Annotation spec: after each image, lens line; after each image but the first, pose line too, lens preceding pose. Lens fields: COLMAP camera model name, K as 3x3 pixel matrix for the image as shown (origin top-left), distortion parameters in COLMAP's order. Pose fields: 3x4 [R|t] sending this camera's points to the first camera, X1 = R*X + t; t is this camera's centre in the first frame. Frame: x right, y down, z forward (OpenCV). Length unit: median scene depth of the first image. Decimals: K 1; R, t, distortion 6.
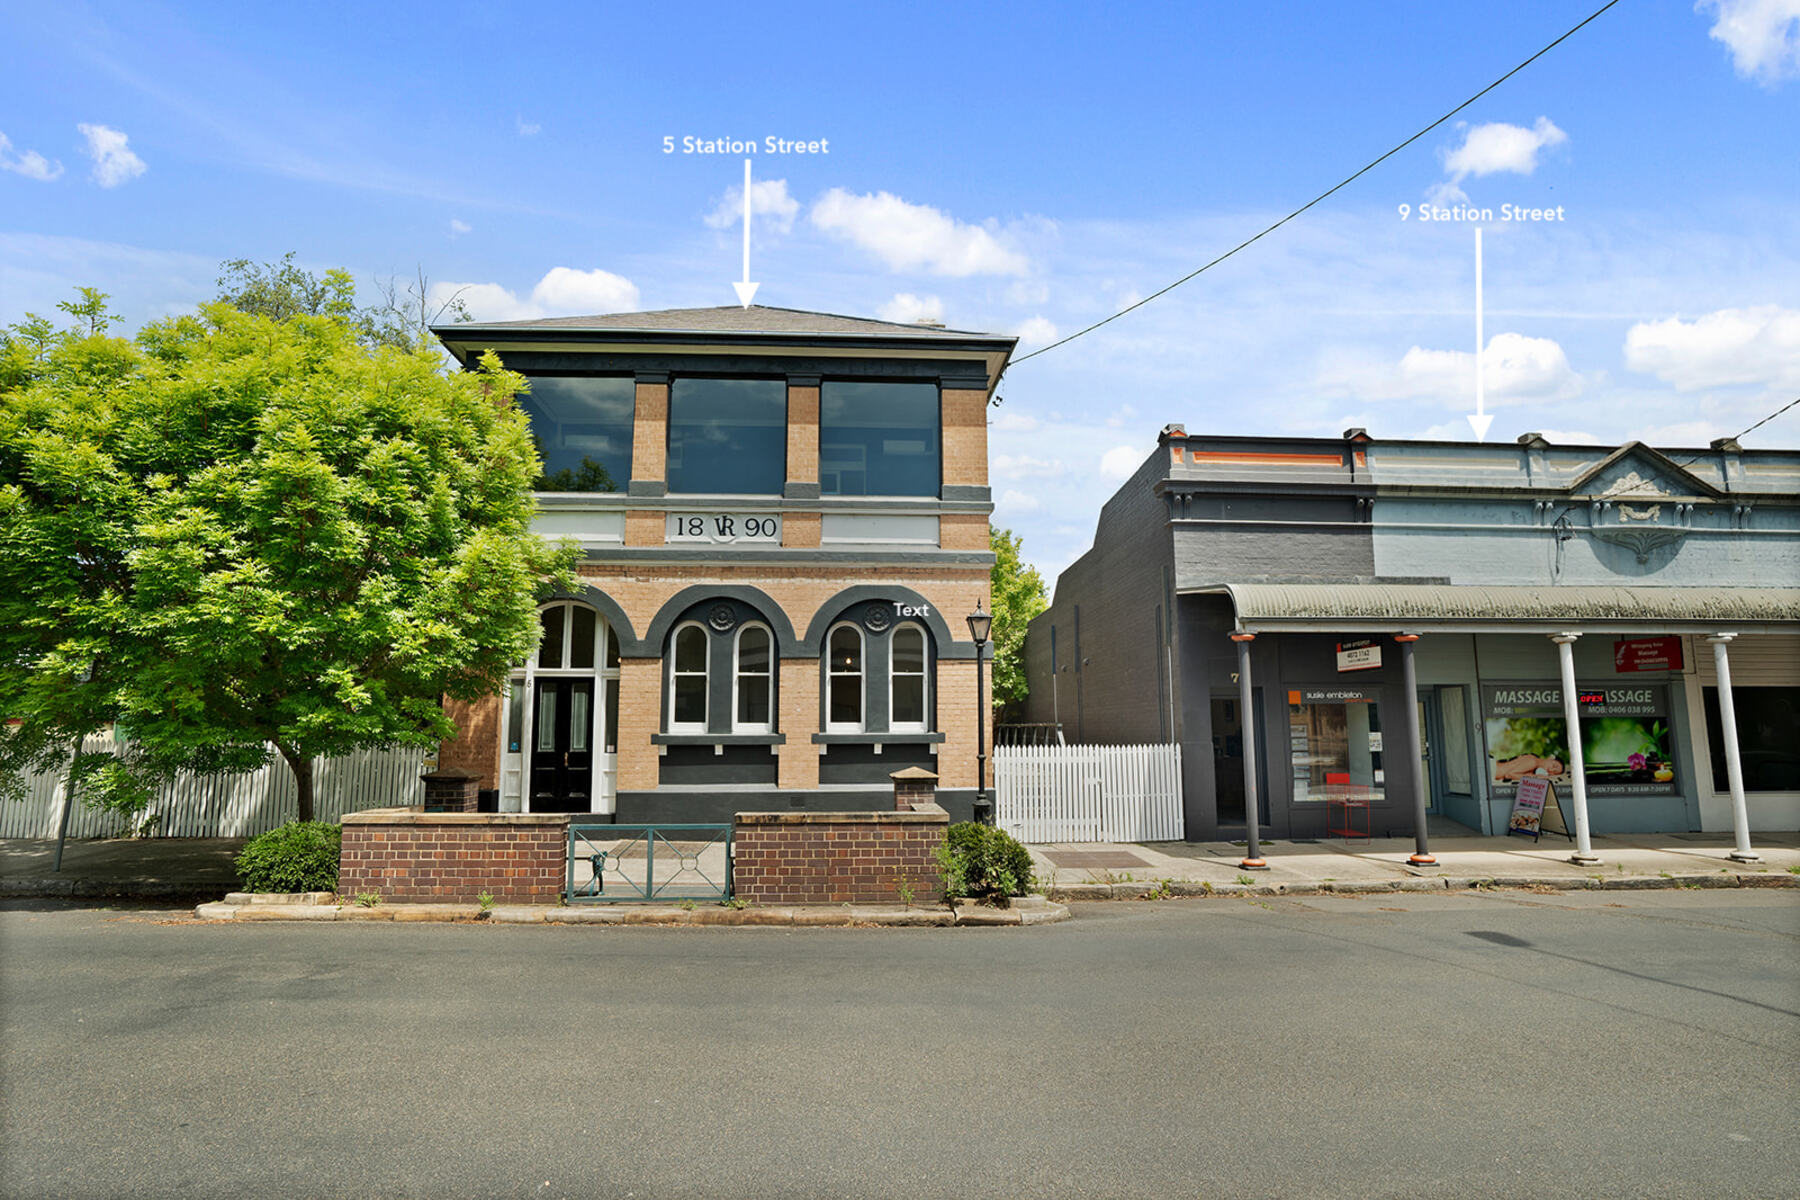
lens RADIAL K [[930.7, 0, 900.0], [0, 930.7, 600.0], [0, 0, 1]] dist [-0.036800, 0.001985]
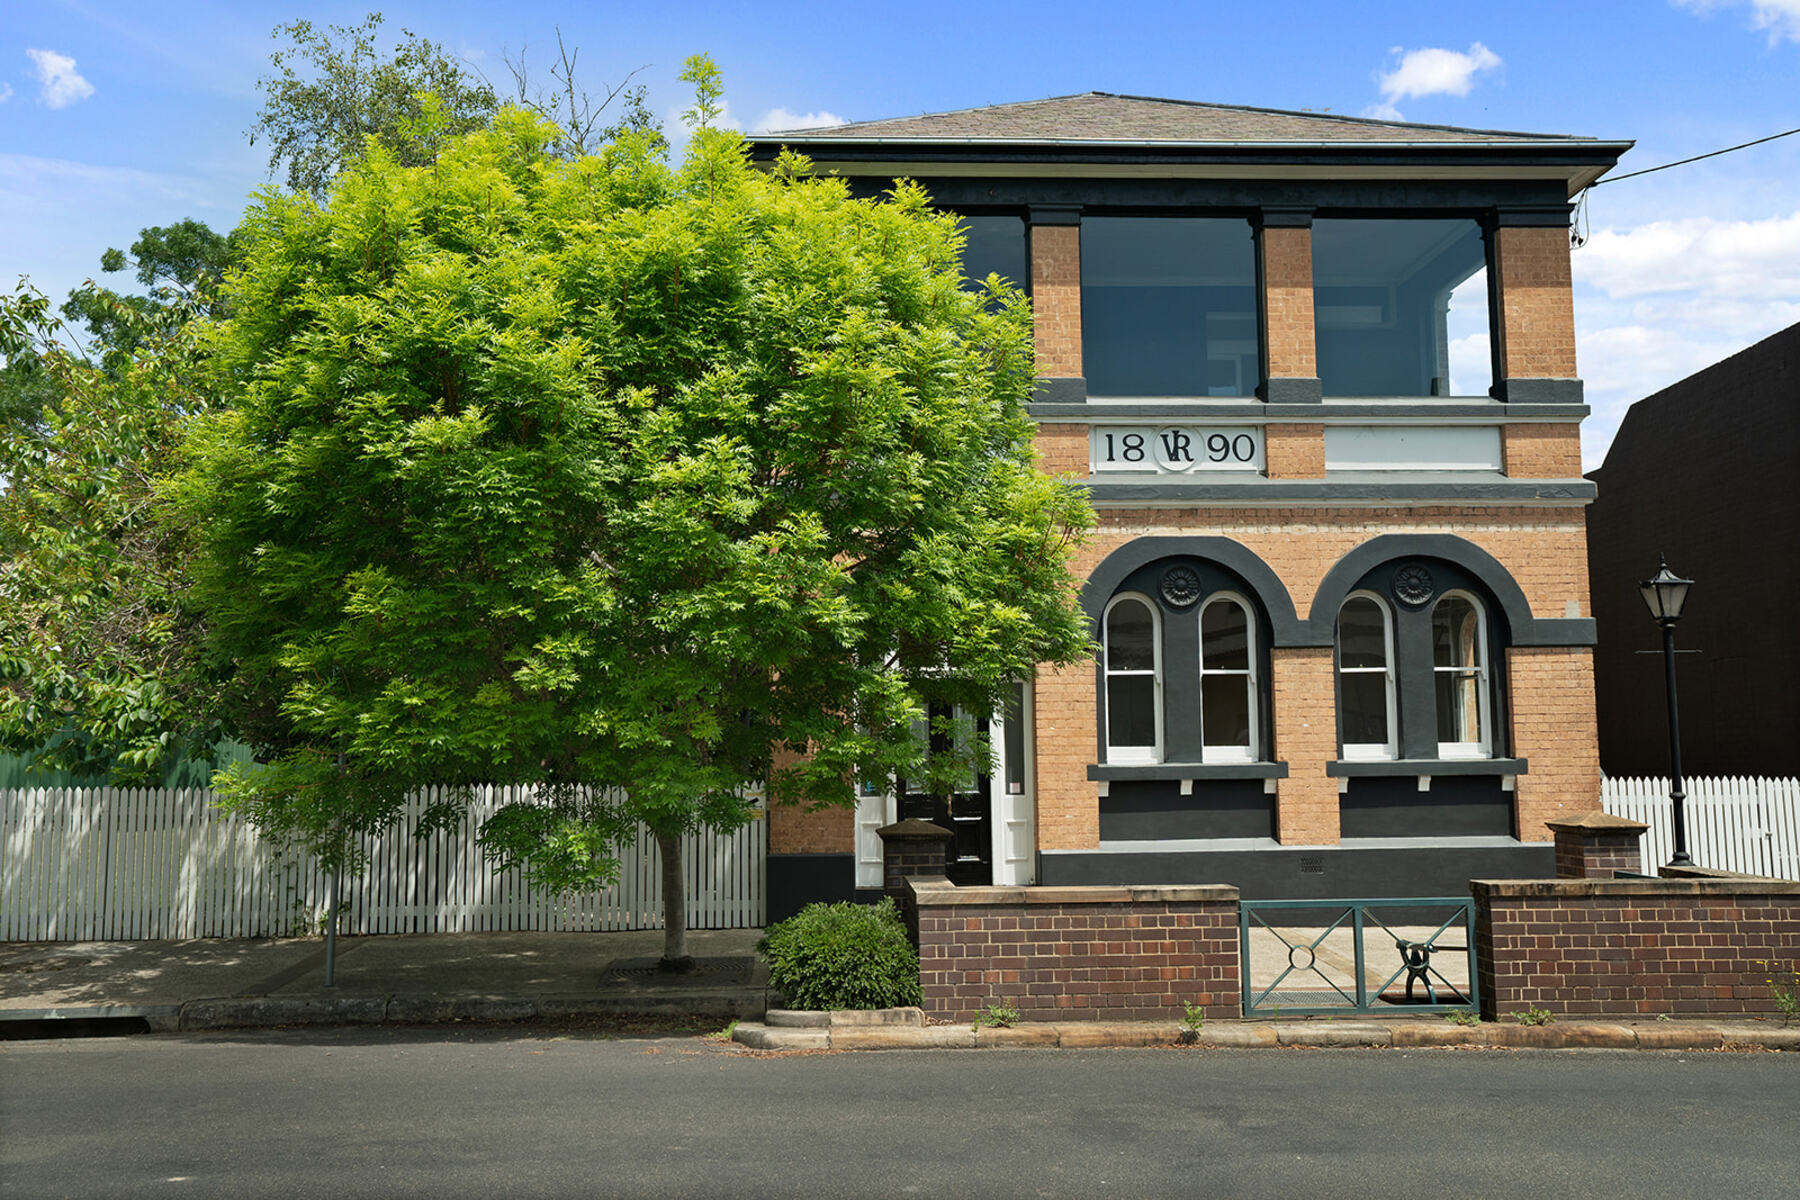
lens RADIAL K [[1485.4, 0, 900.0], [0, 1485.4, 600.0], [0, 0, 1]] dist [0.002138, 0.069629]
pose [[0.999876, -0.010743, -0.011550, -0.384382], [0.011154, 0.999284, 0.036145, -0.011928], [0.011153, -0.036270, 0.999280, -0.050453]]
